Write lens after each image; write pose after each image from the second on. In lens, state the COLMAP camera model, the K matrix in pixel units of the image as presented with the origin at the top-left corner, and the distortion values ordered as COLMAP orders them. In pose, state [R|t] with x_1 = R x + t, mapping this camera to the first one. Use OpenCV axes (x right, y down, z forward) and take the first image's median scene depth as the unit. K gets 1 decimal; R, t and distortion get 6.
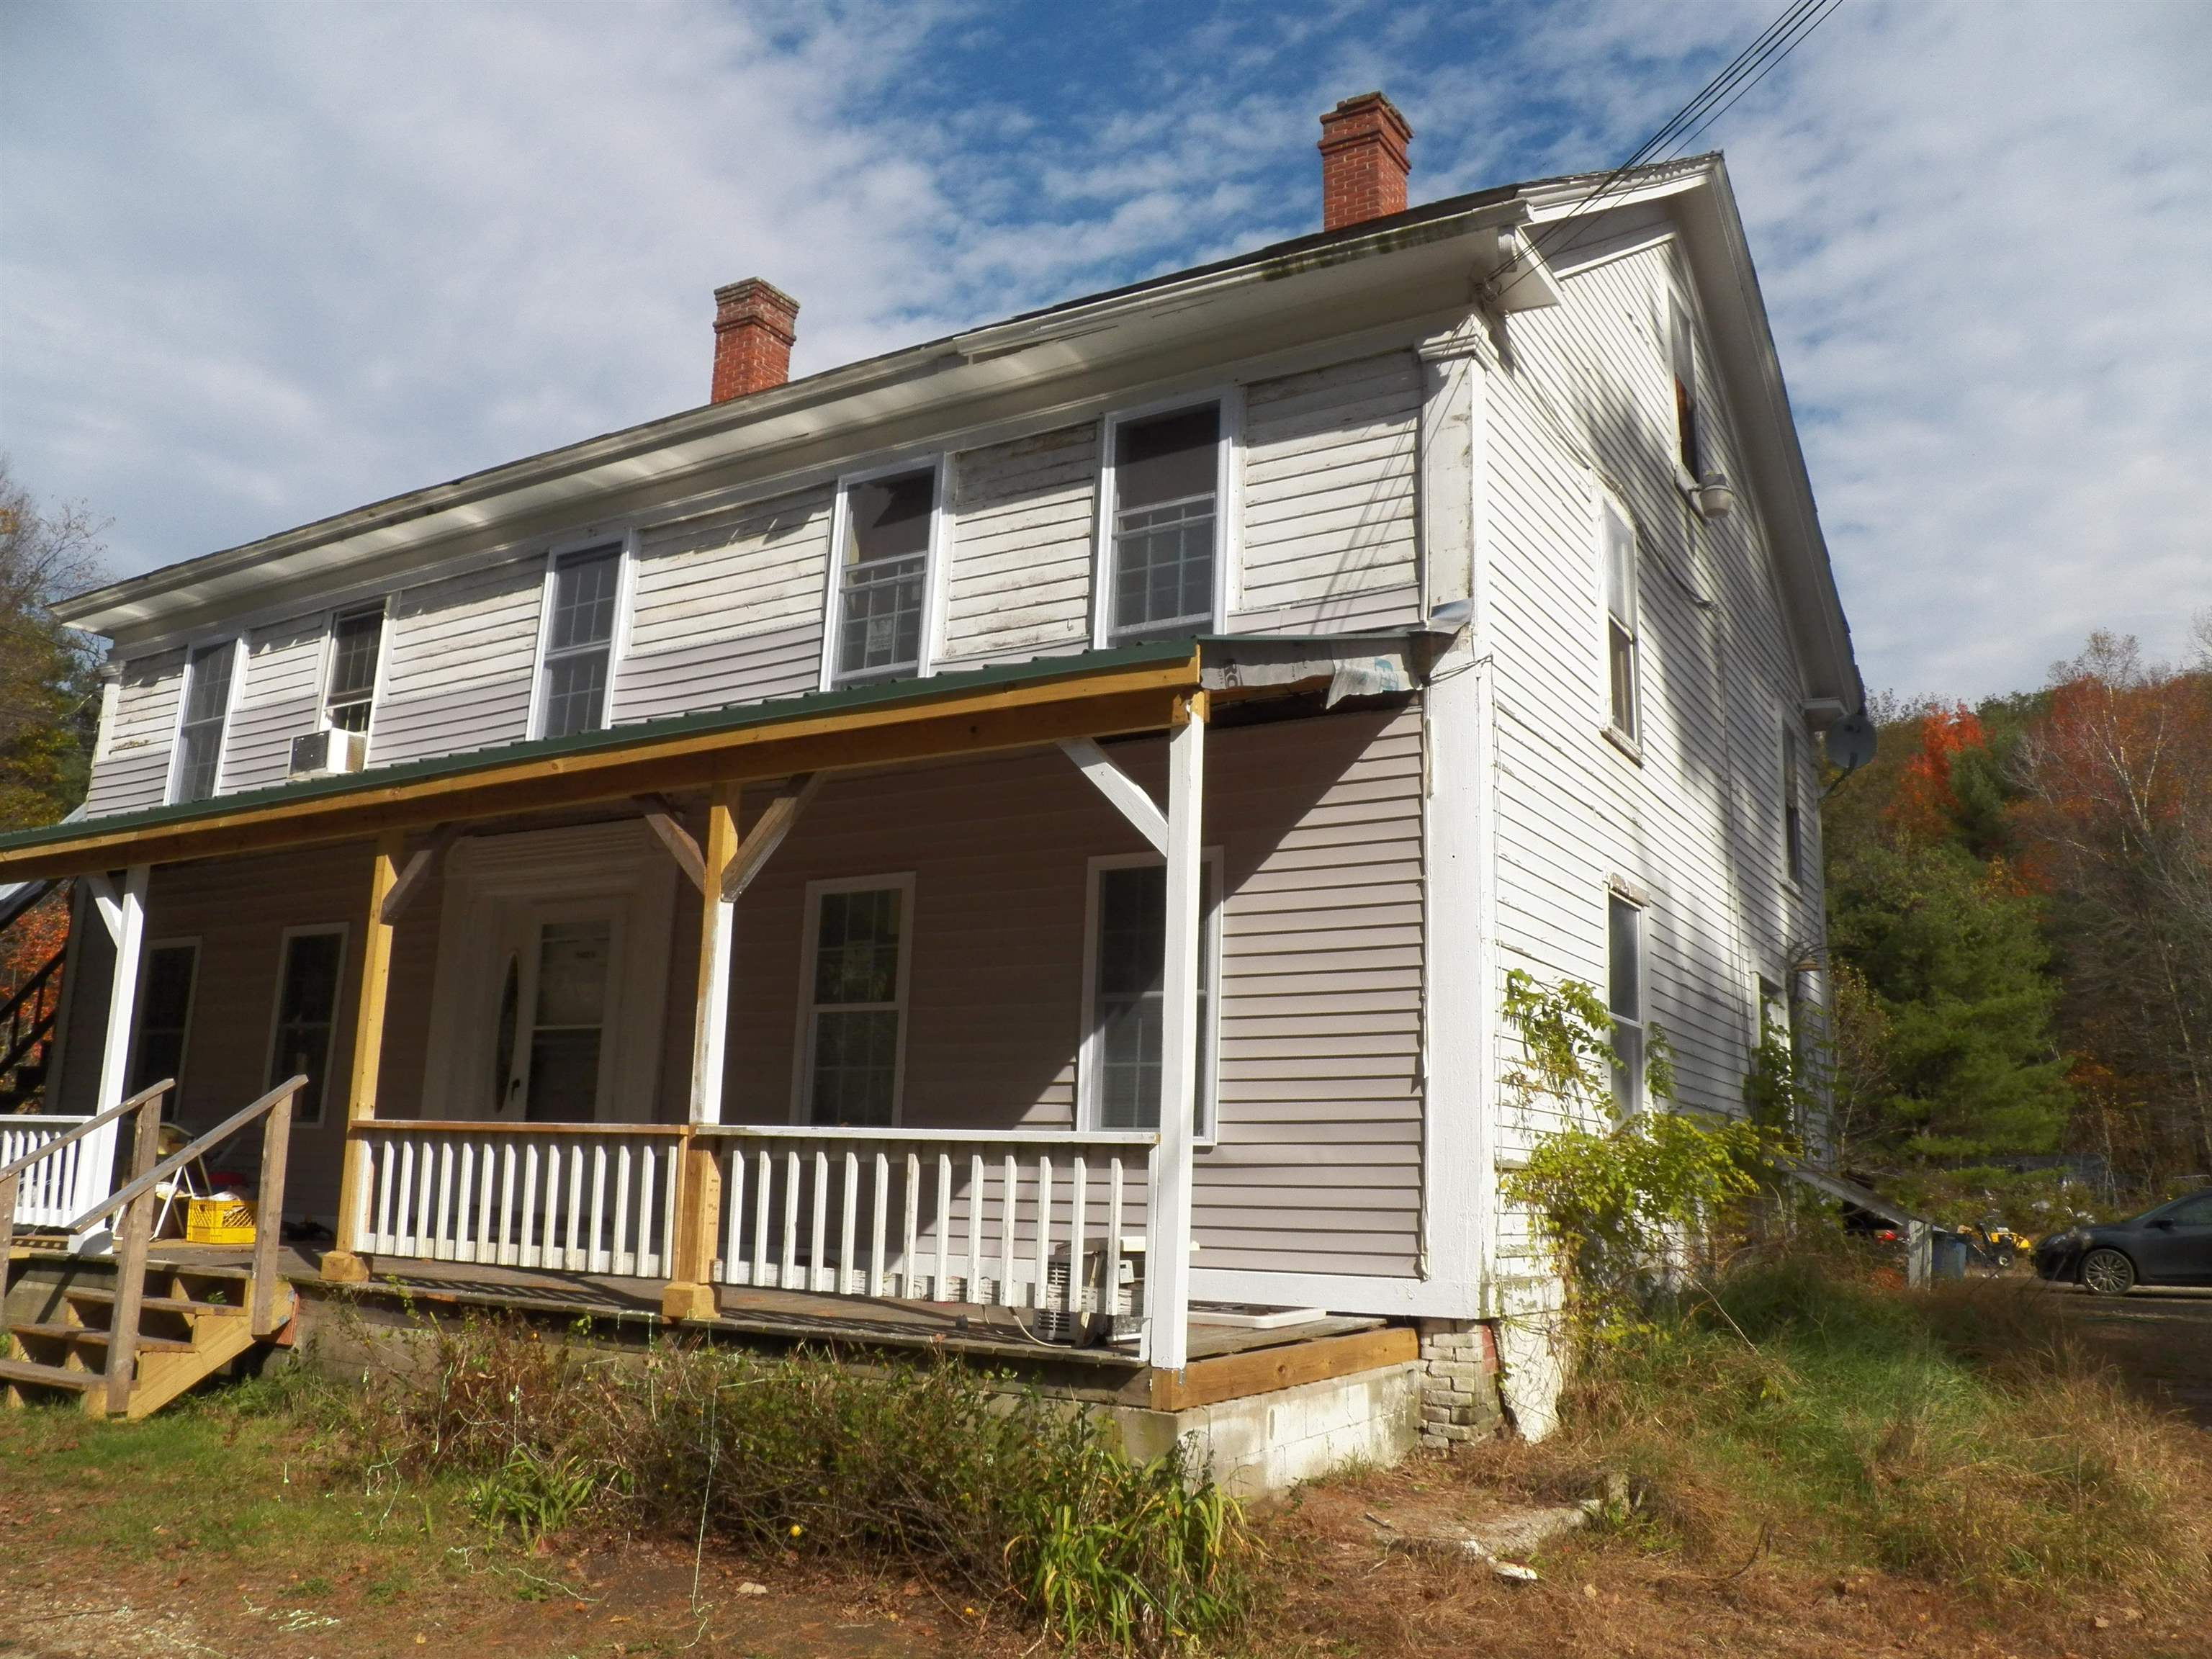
lens RADIAL K [[1800.4, 0, 1119.0], [0, 1800.4, 848.1], [0, 0, 1]] dist [-0.149489, 0.112089]
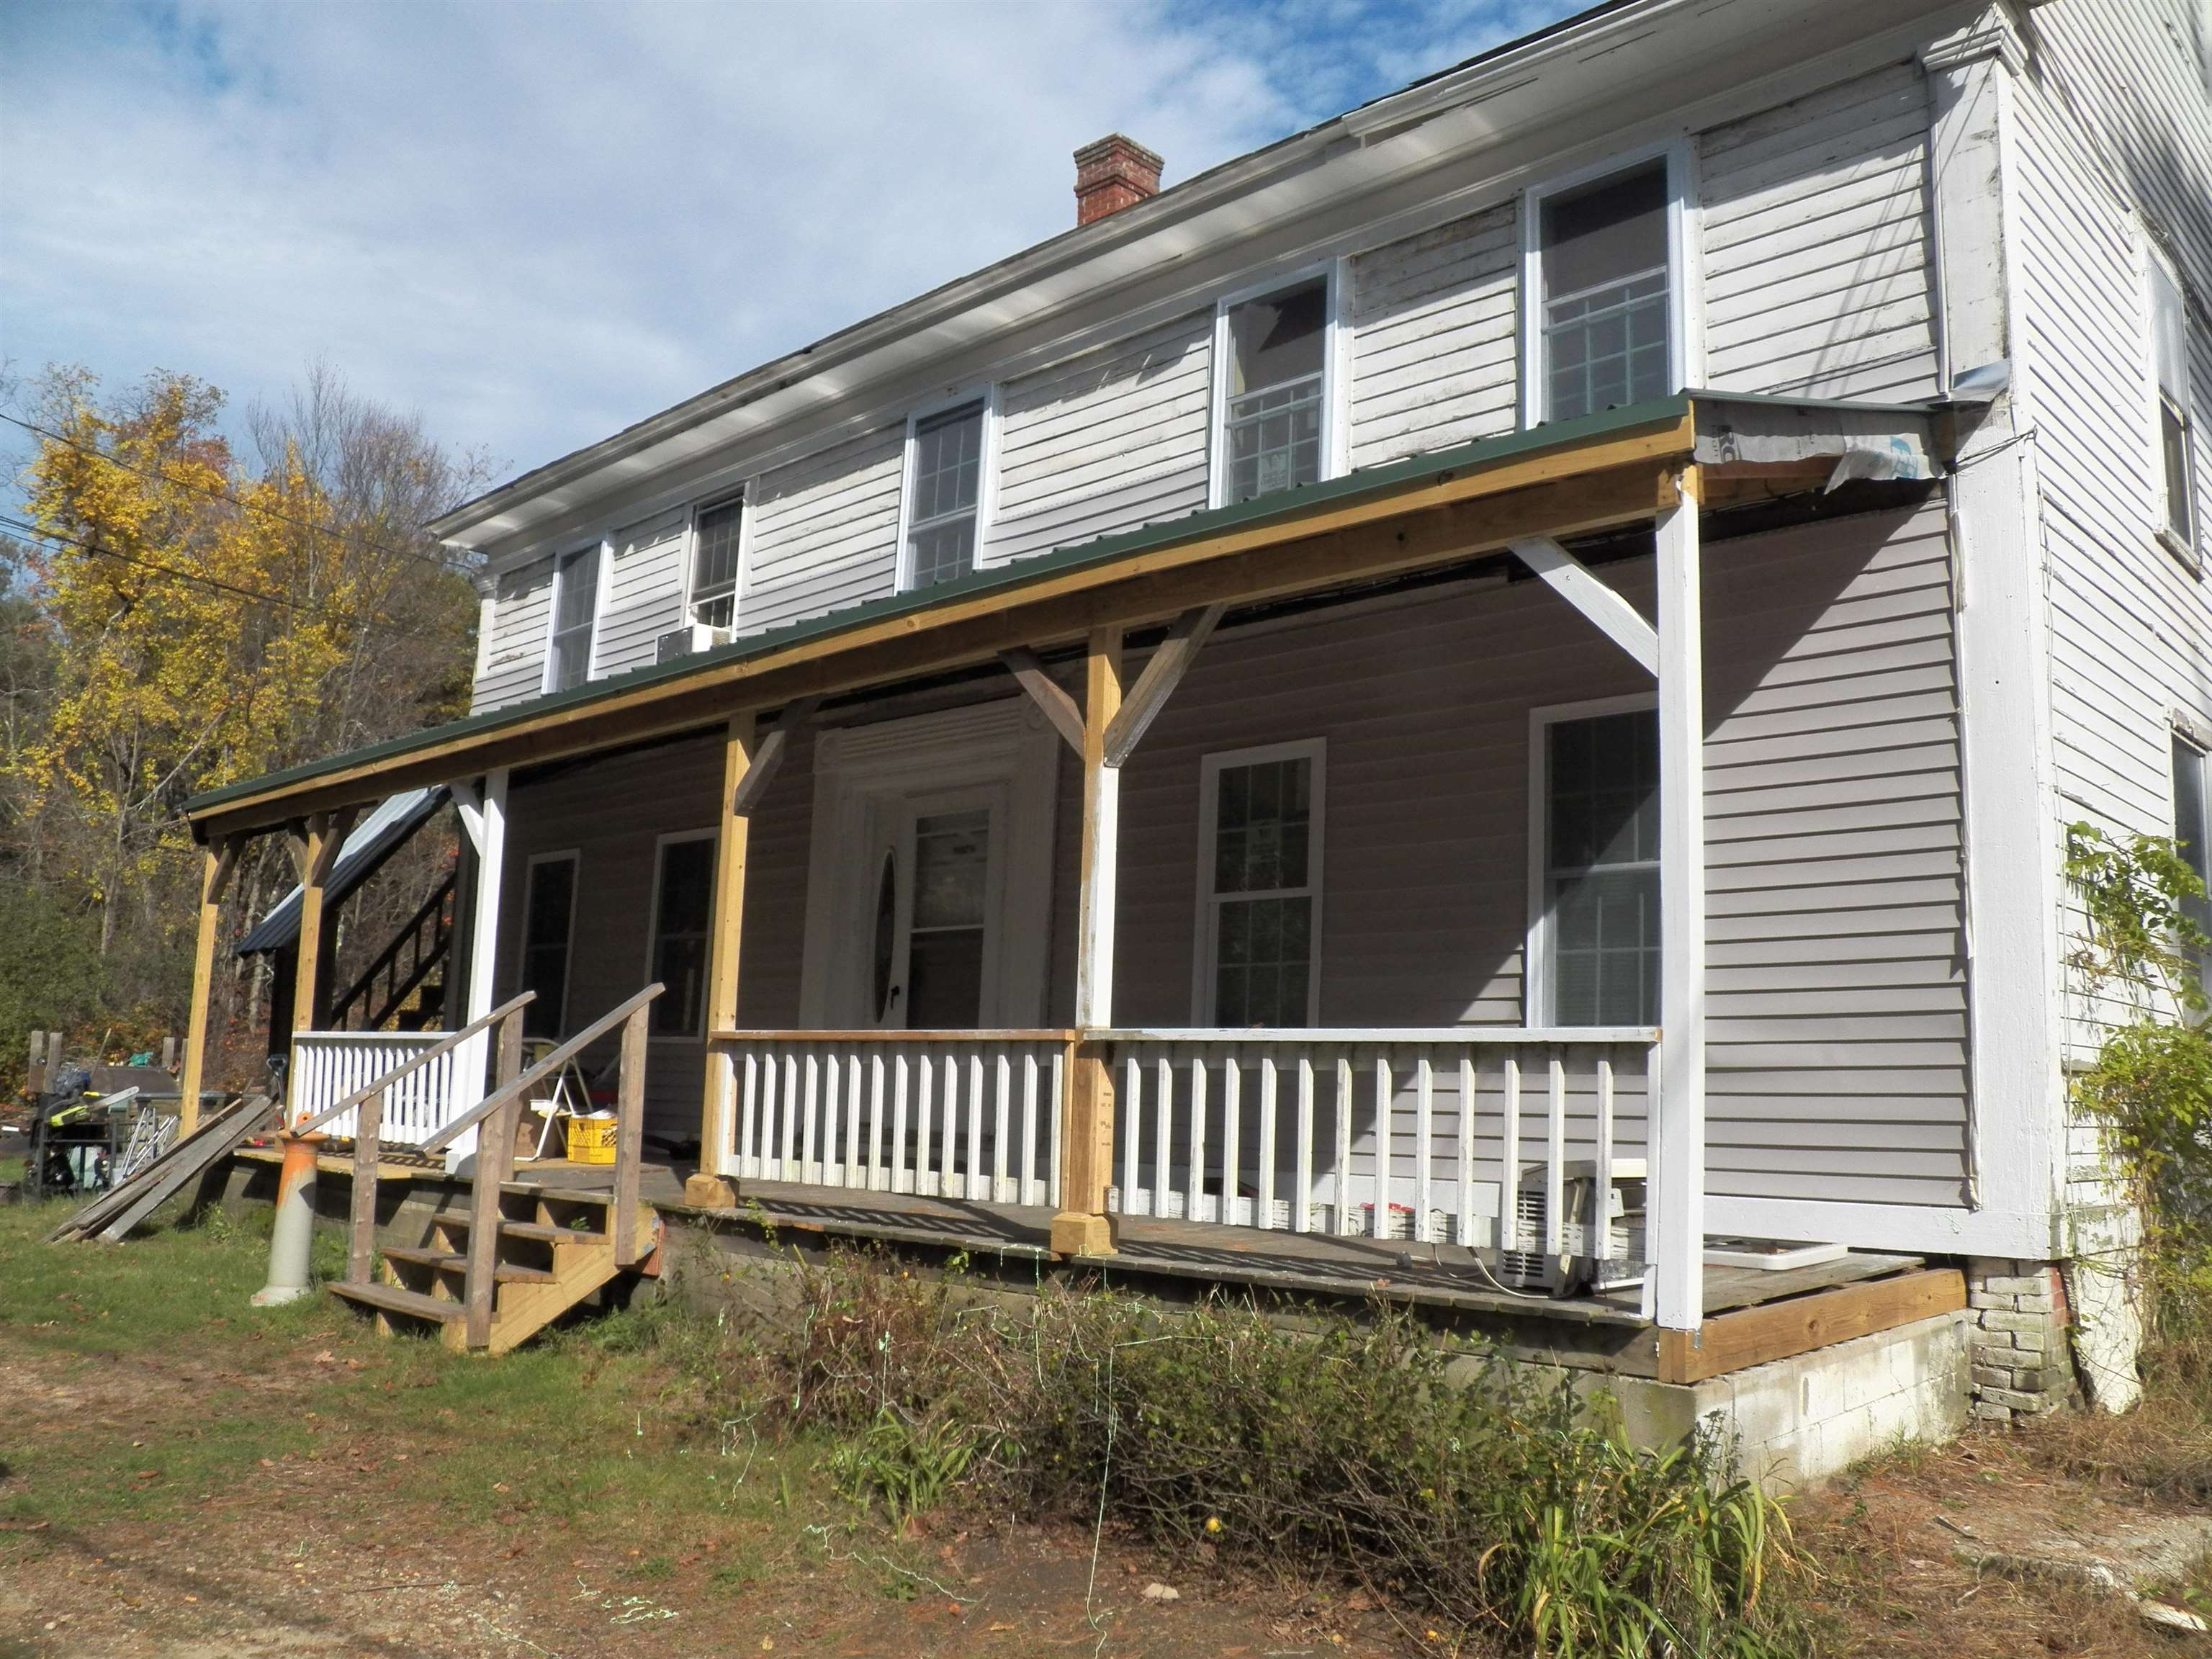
lens RADIAL K [[1800.4, 0, 1119.0], [0, 1800.4, 848.1], [0, 0, 1]] dist [-0.149489, 0.112089]
pose [[0.976038, -0.028580, -0.215714, -0.029704], [0.039229, 0.998205, 0.045250, 0.027759], [0.214033, -0.052628, 0.975408, 0.152282]]
